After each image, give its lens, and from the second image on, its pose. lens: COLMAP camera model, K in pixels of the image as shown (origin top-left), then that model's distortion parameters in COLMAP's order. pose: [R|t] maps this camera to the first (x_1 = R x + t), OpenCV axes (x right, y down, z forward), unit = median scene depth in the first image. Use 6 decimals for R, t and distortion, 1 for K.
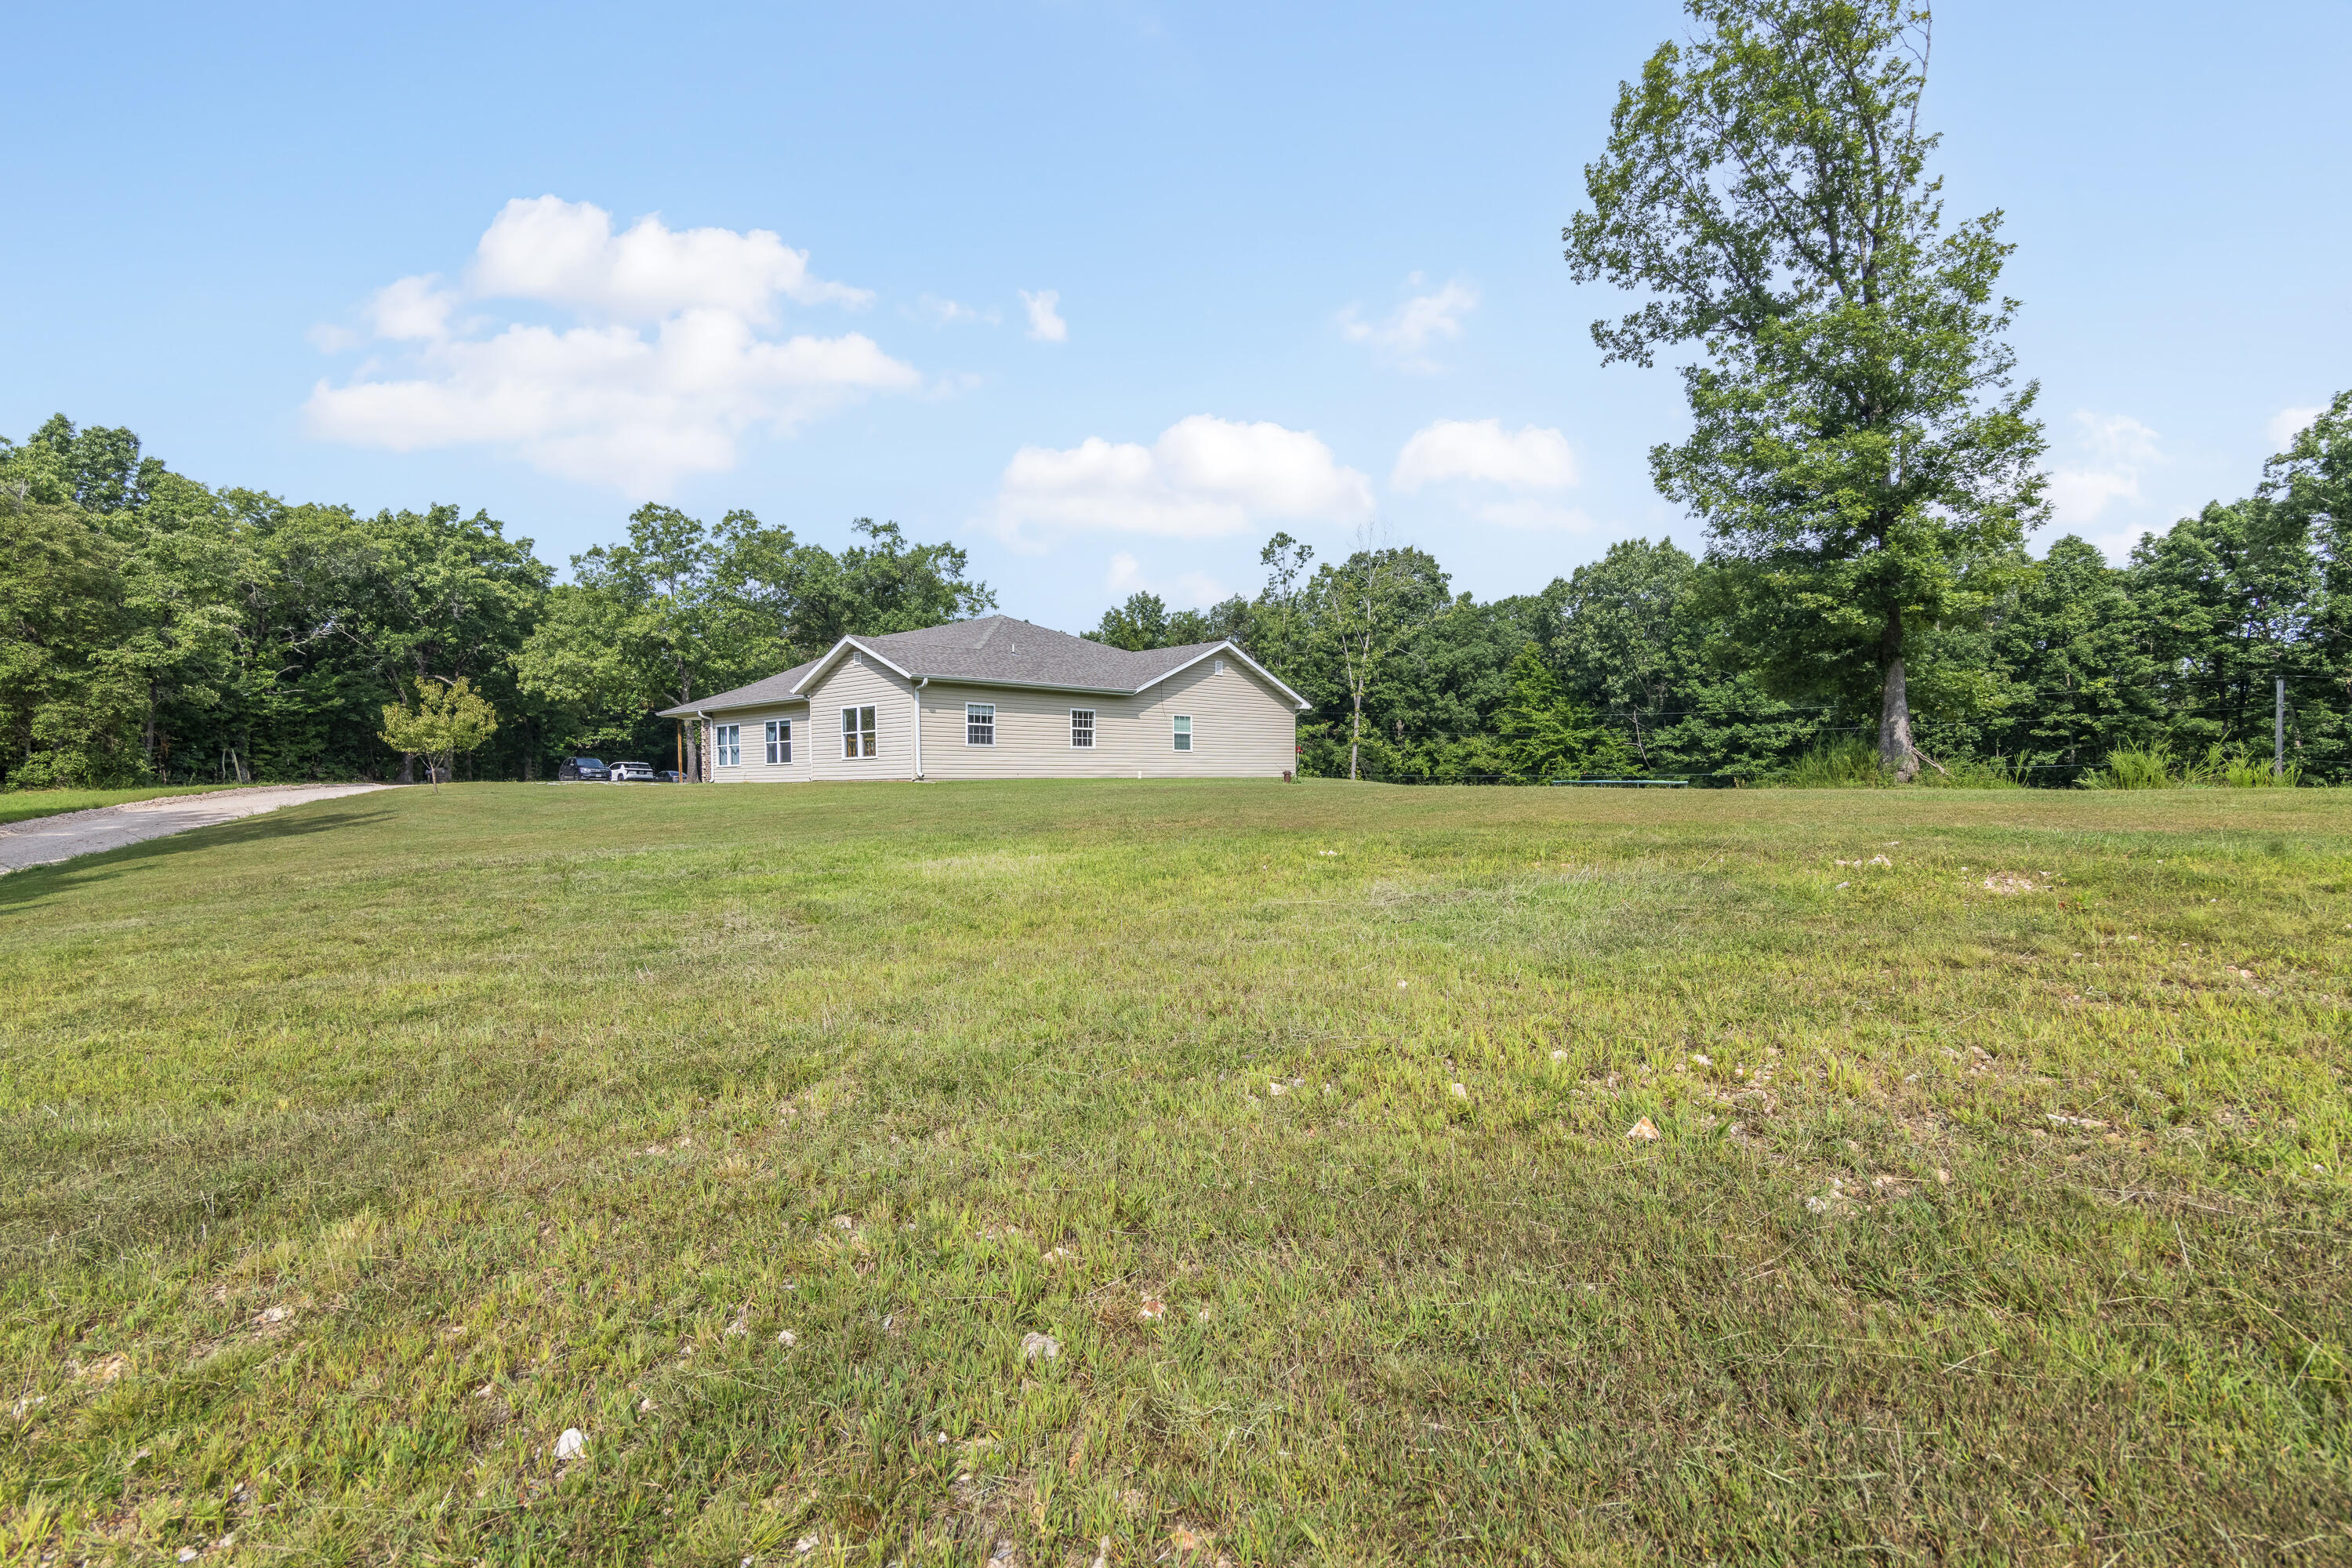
lens RADIAL K [[1145.7, 0, 1180.7], [0, 1145.7, 787.6], [0, 0, 1]] dist [0.019279, -0.002712]
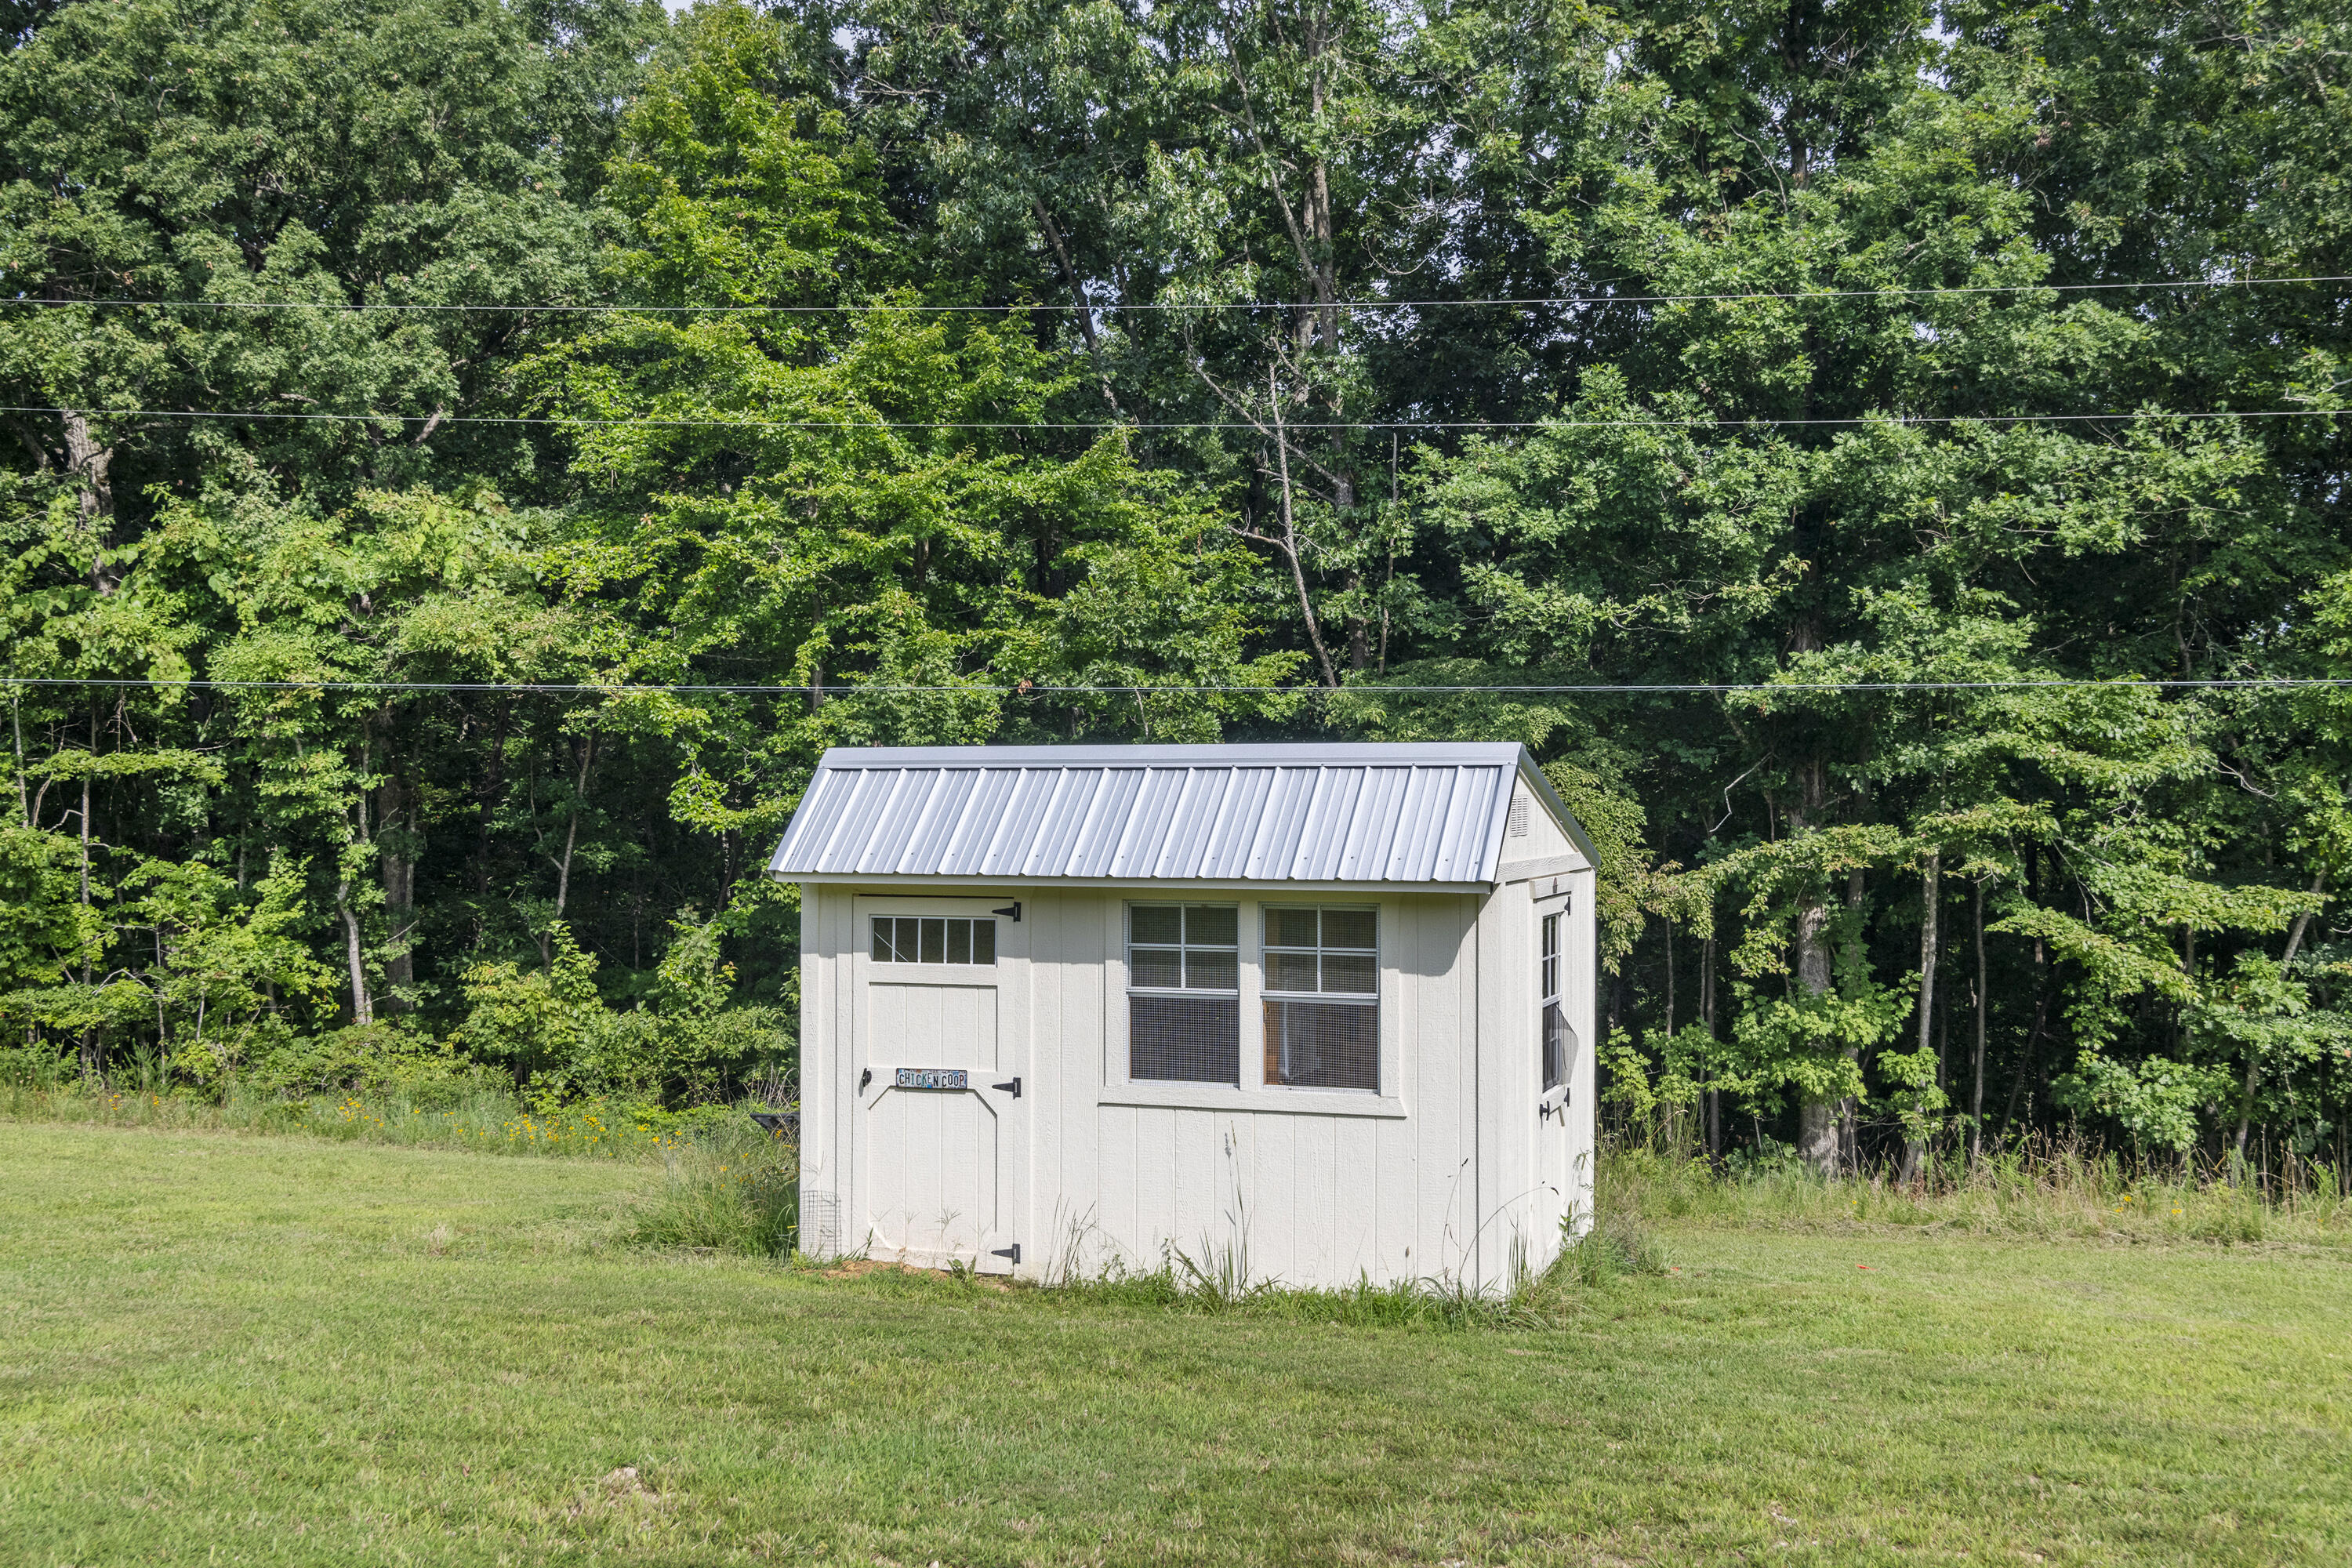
lens RADIAL K [[2210.9, 0, 1180.5], [0, 2210.9, 780.6], [0, 0, 1]] dist [0.012757, 0.000000]
pose [[0.869598, 0.006932, 0.493711, 0.196216], [-0.008743, 0.999961, 0.001359, 0.001352], [-0.493683, -0.005498, 0.869625, 0.669506]]
